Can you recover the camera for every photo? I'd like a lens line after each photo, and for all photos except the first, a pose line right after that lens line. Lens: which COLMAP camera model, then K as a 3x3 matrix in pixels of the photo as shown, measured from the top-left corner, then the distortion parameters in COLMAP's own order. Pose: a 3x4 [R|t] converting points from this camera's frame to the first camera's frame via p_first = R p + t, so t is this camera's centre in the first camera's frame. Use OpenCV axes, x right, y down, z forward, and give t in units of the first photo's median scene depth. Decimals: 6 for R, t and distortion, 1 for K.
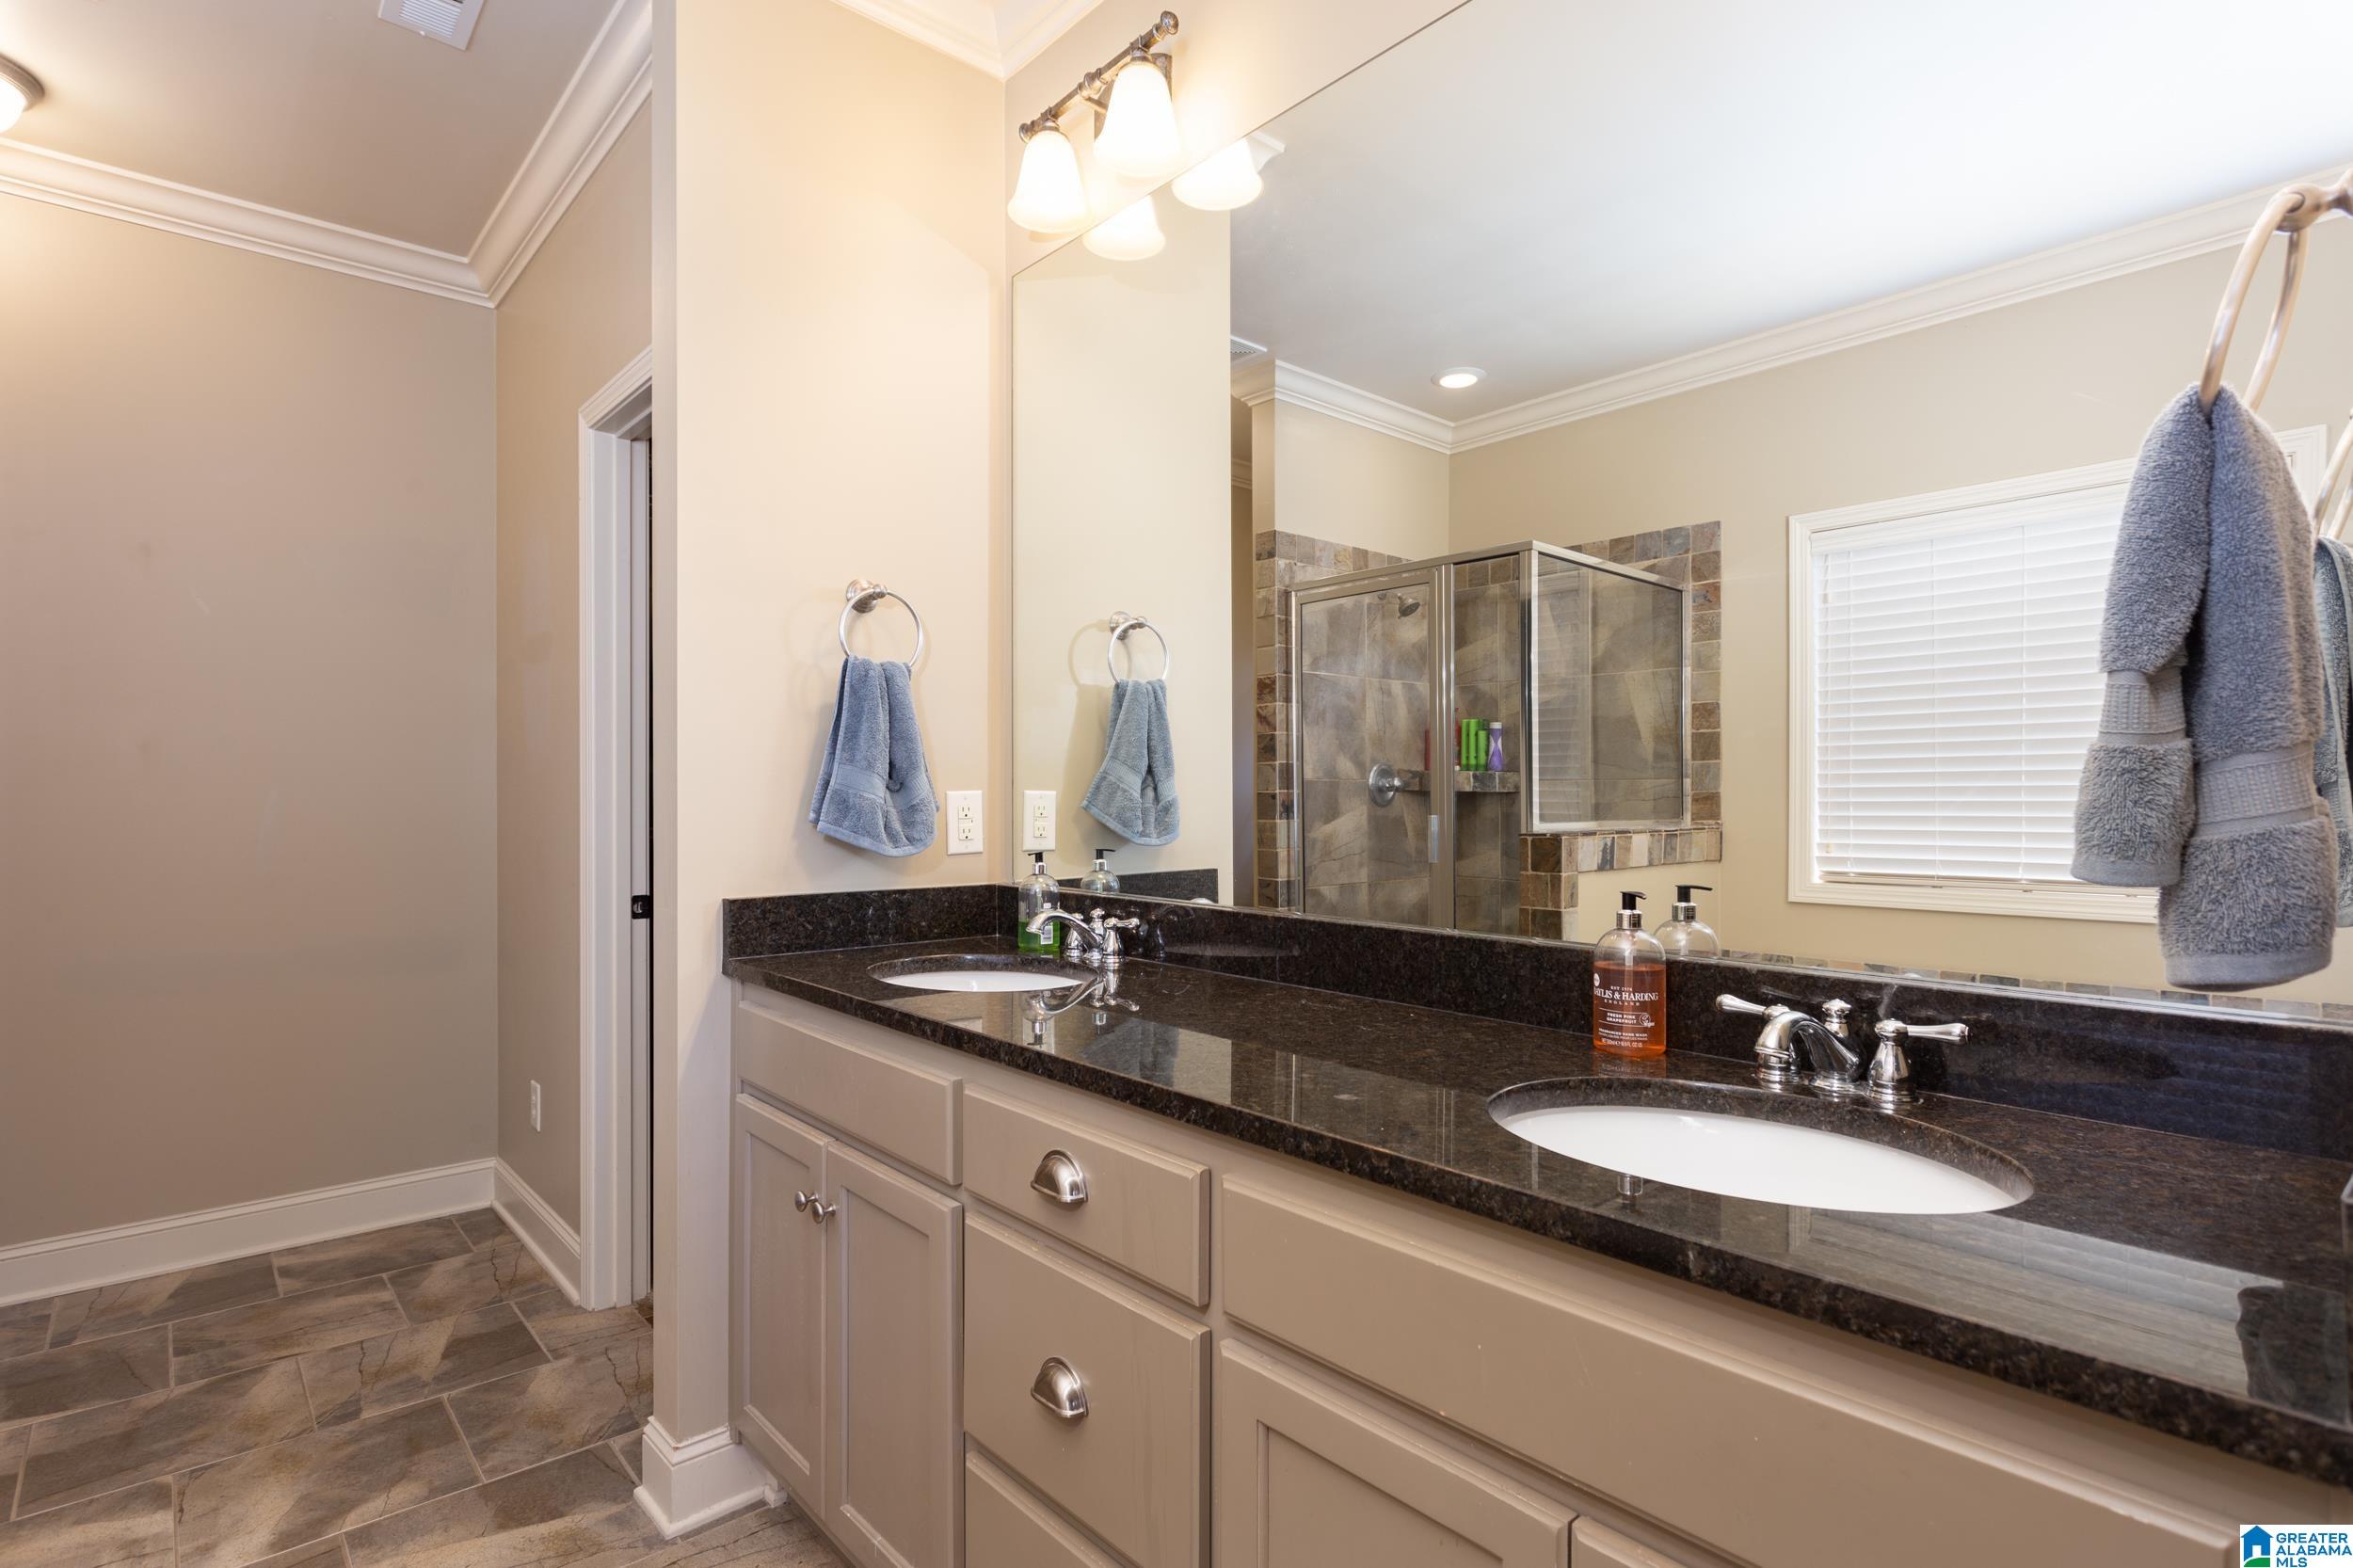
lens RADIAL K [[1167.2, 0, 1198.0], [0, 1167.2, 790.0], [0, 0, 1]] dist [0.005013, -0.000806]
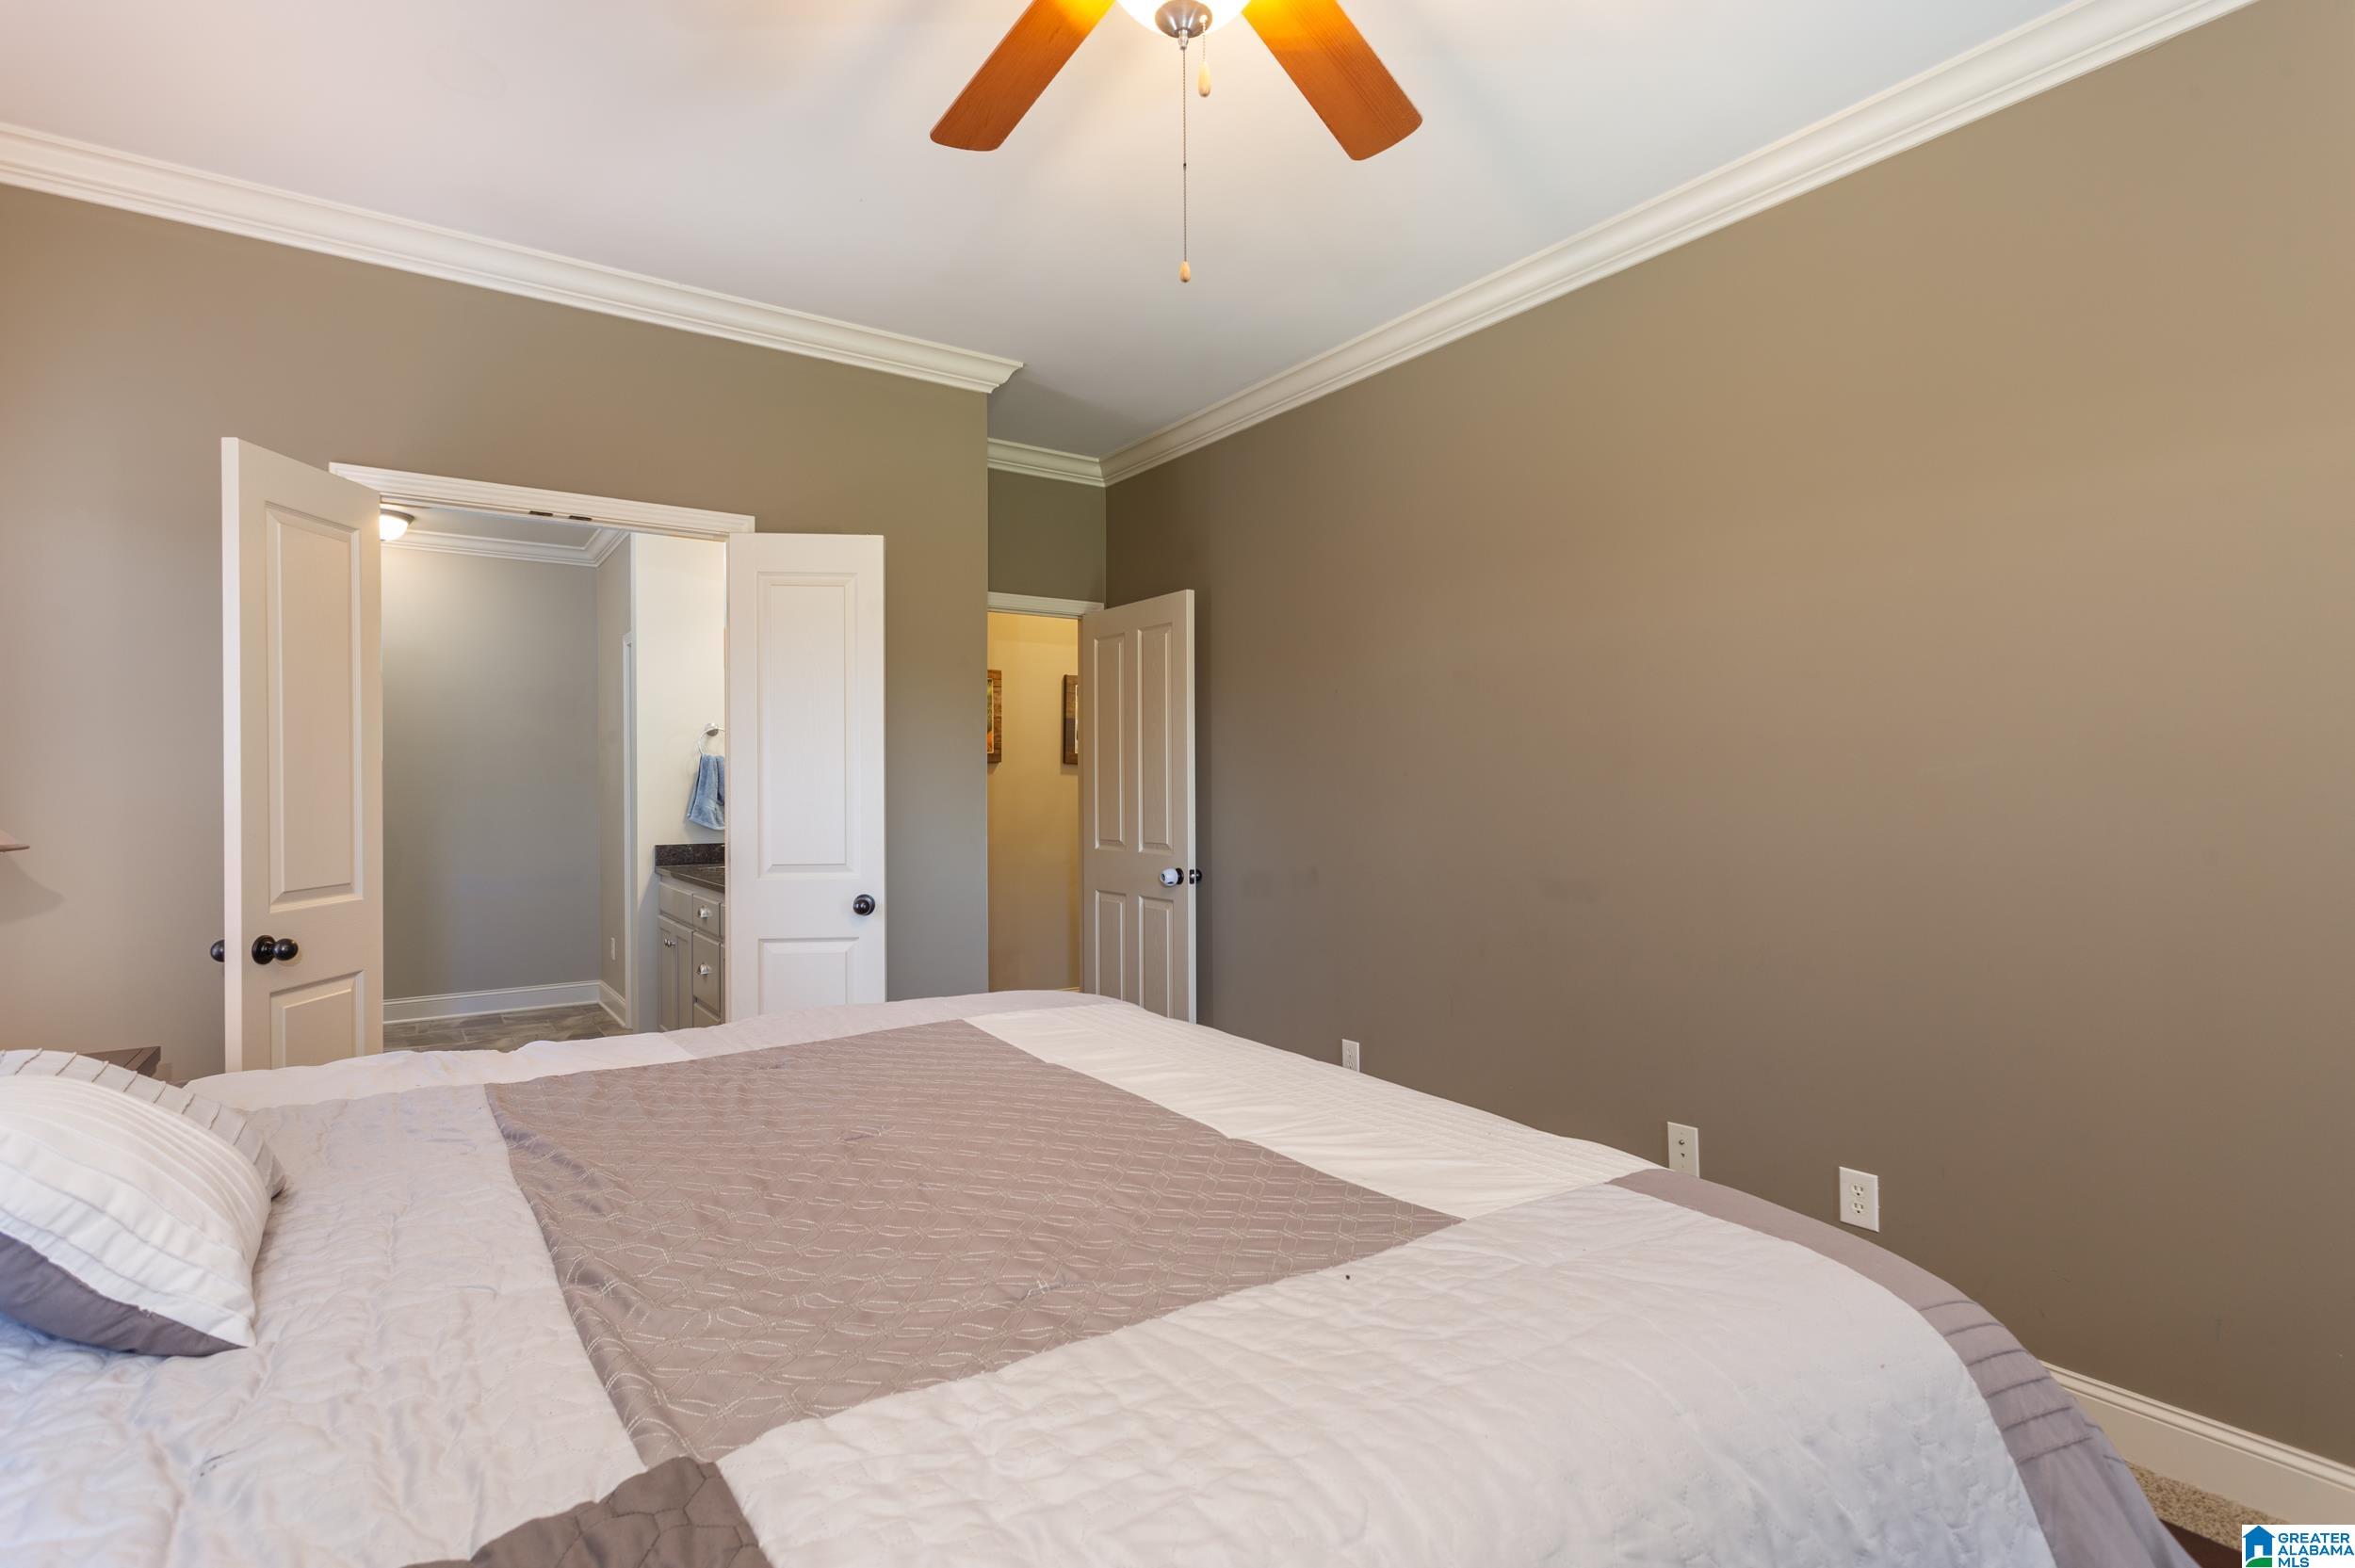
lens RADIAL K [[1147.2, 0, 1214.8], [0, 1147.2, 784.0], [0, 0, 1]] dist [0.001467, 0.000298]
pose [[0.994852, -0.003099, -0.101287, 1.038843], [0.003200, 0.999995, 0.000836, -0.042243], [0.101284, -0.001156, 0.994857, -1.369487]]
